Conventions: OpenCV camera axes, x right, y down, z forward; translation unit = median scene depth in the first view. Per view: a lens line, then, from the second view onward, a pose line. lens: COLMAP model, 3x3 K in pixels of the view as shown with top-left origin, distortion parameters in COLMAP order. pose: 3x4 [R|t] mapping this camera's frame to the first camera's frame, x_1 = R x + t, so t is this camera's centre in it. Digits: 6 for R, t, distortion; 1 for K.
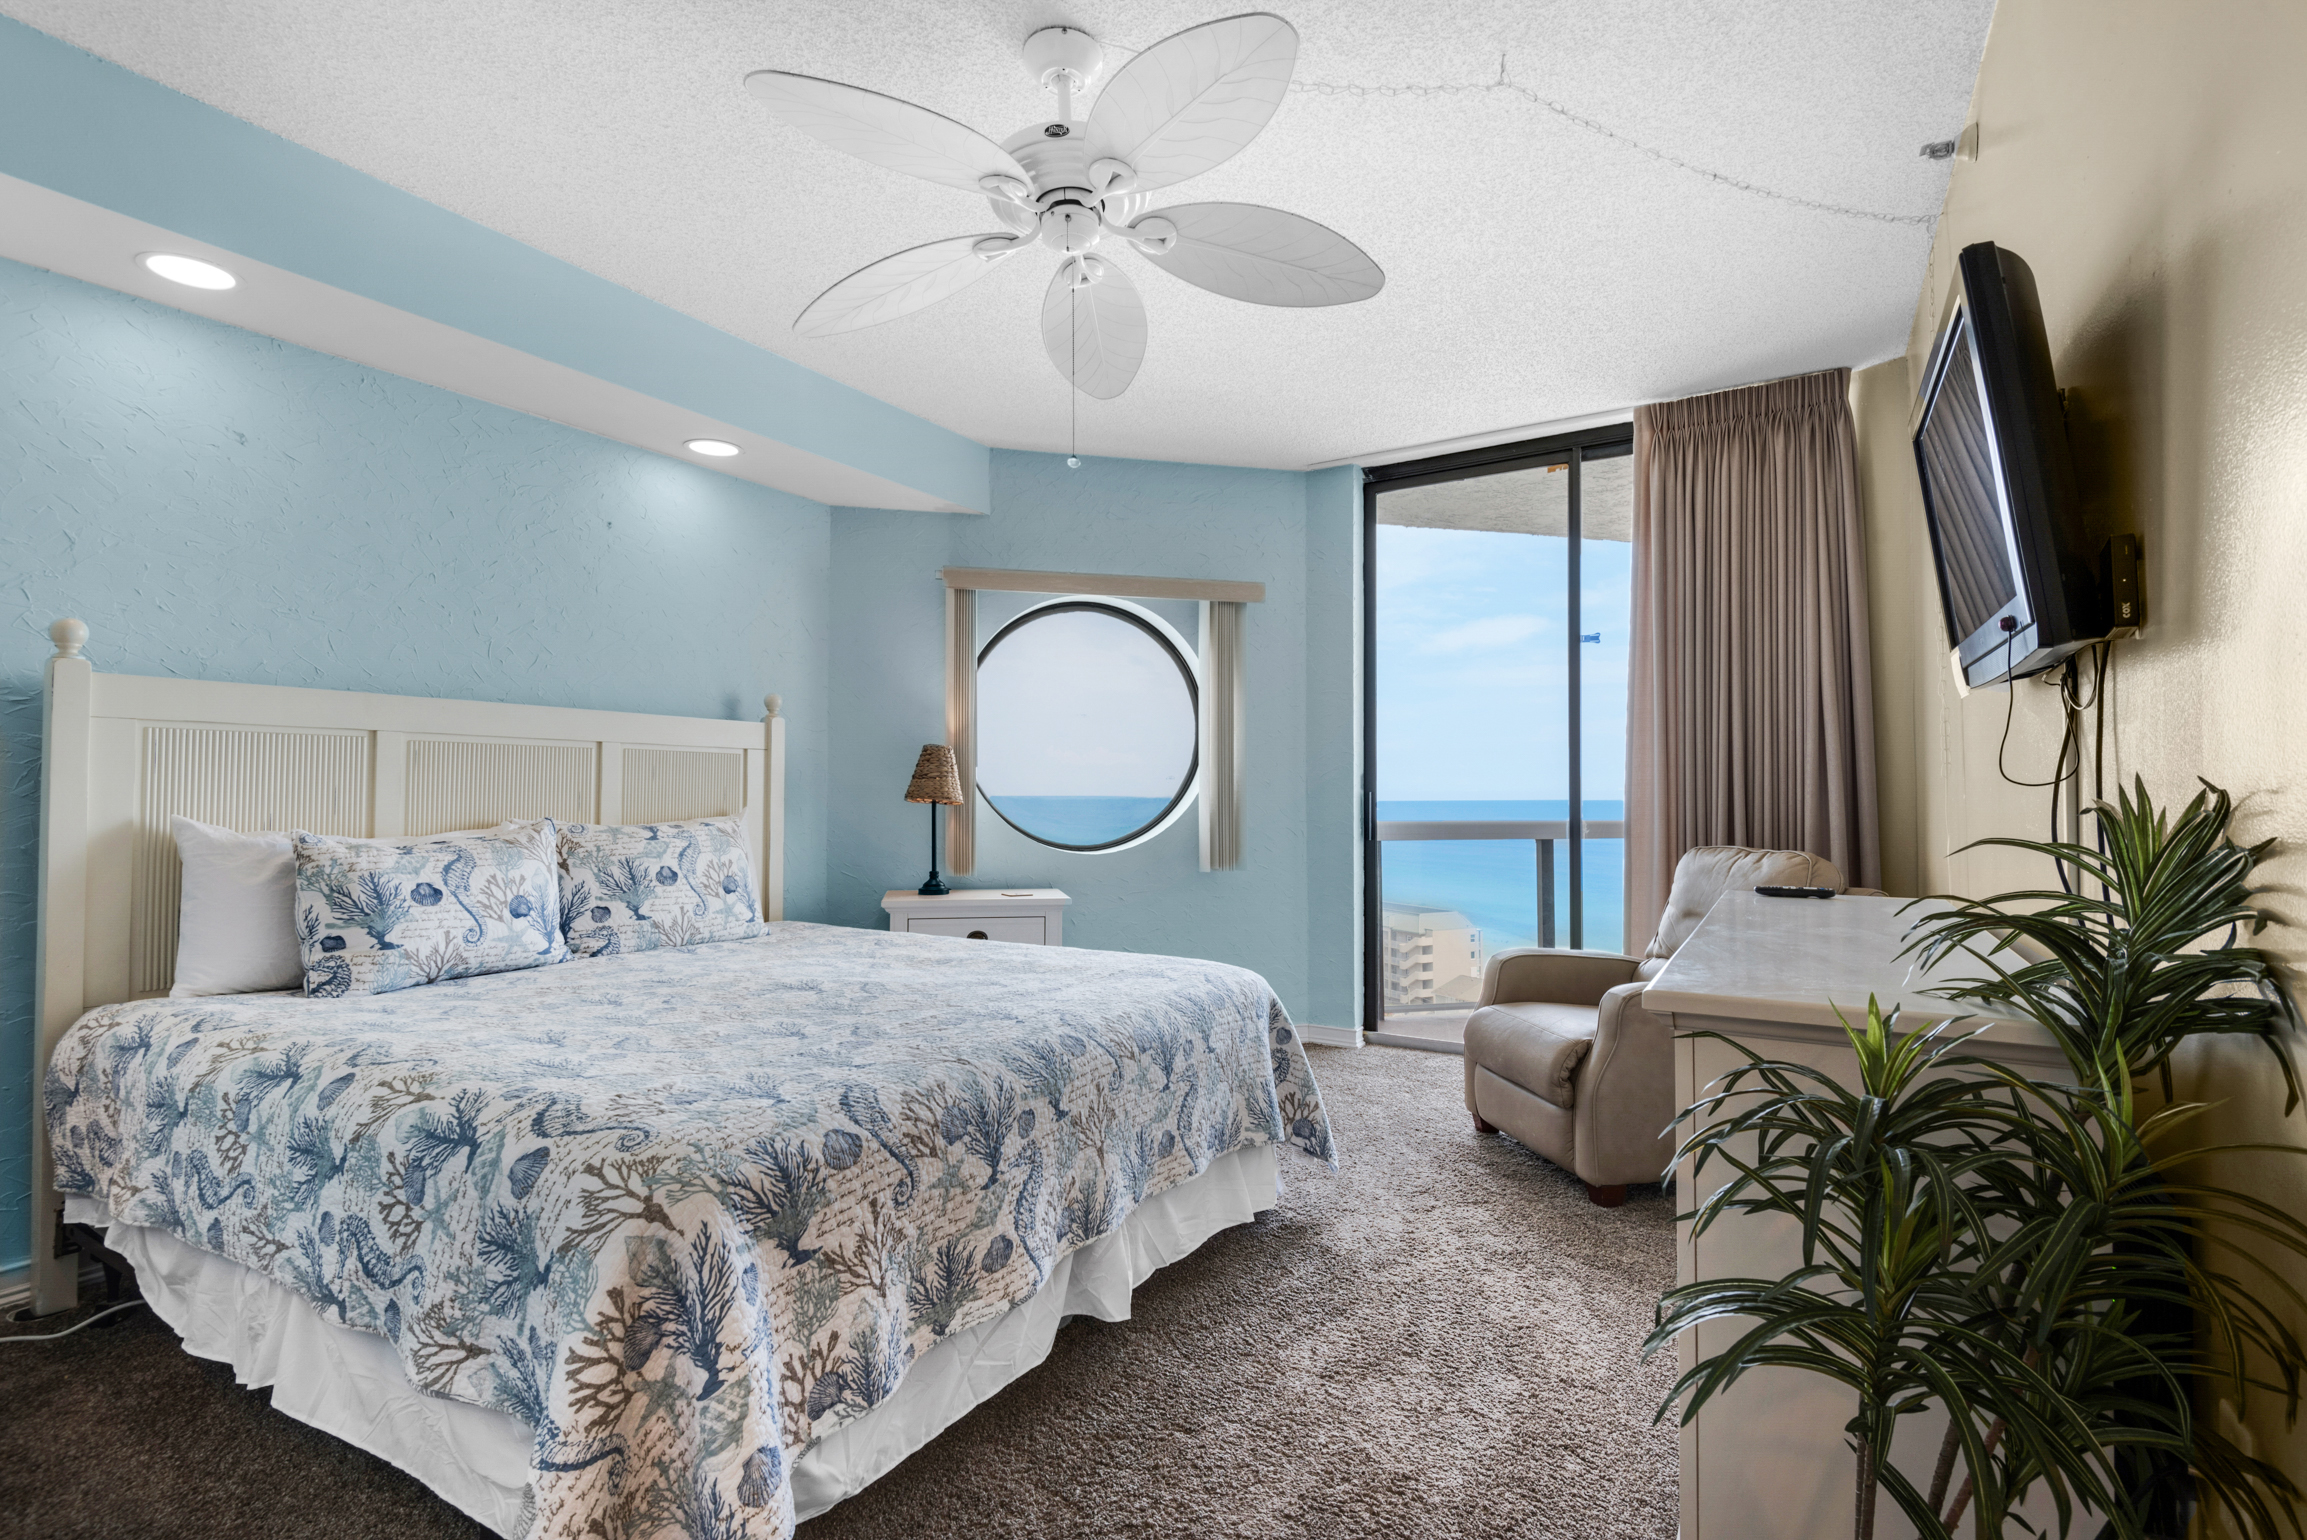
lens RADIAL K [[1055.1, 0, 1156.9], [0, 1055.1, 769.4], [0, 0, 1]] dist [0.016876, 0.000074]
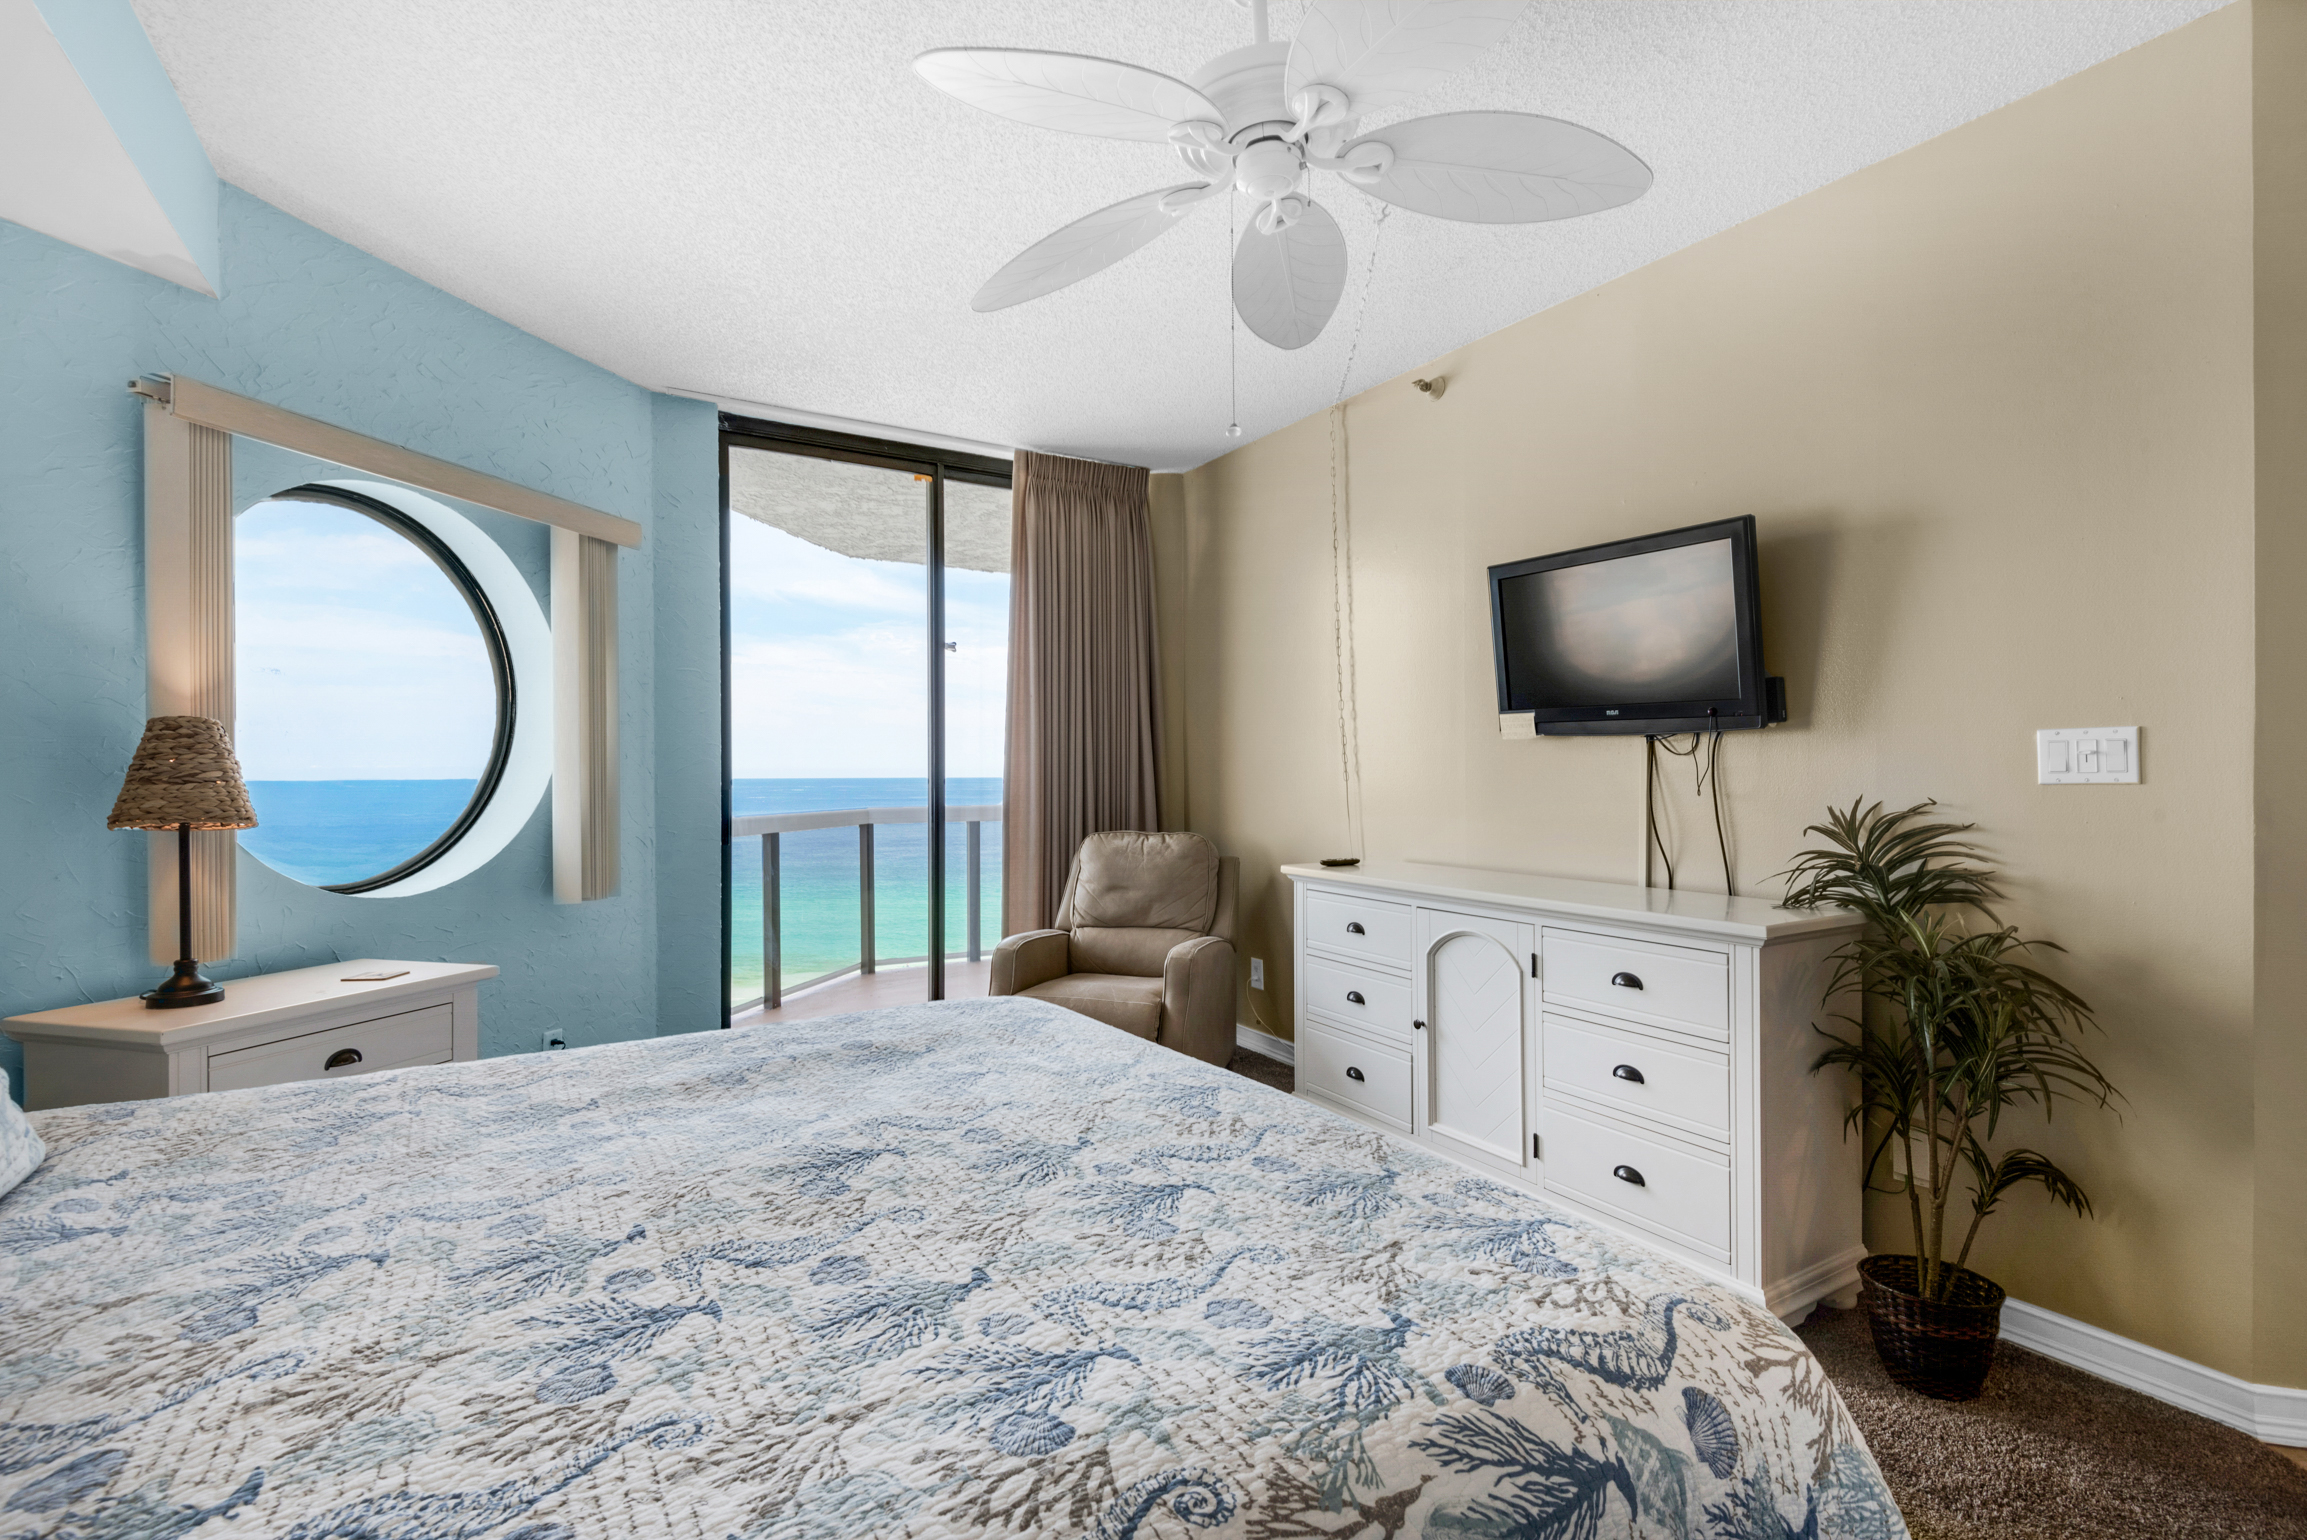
lens RADIAL K [[1030.1, 0, 1156.1], [0, 1030.1, 773.3], [0, 0, 1]] dist [0.011009, -0.000173]
pose [[0.462113, -0.001339, 0.886820, -0.430238], [-0.019057, 0.999753, 0.011440, -0.009951], [-0.886616, -0.022187, 0.461973, 0.331578]]
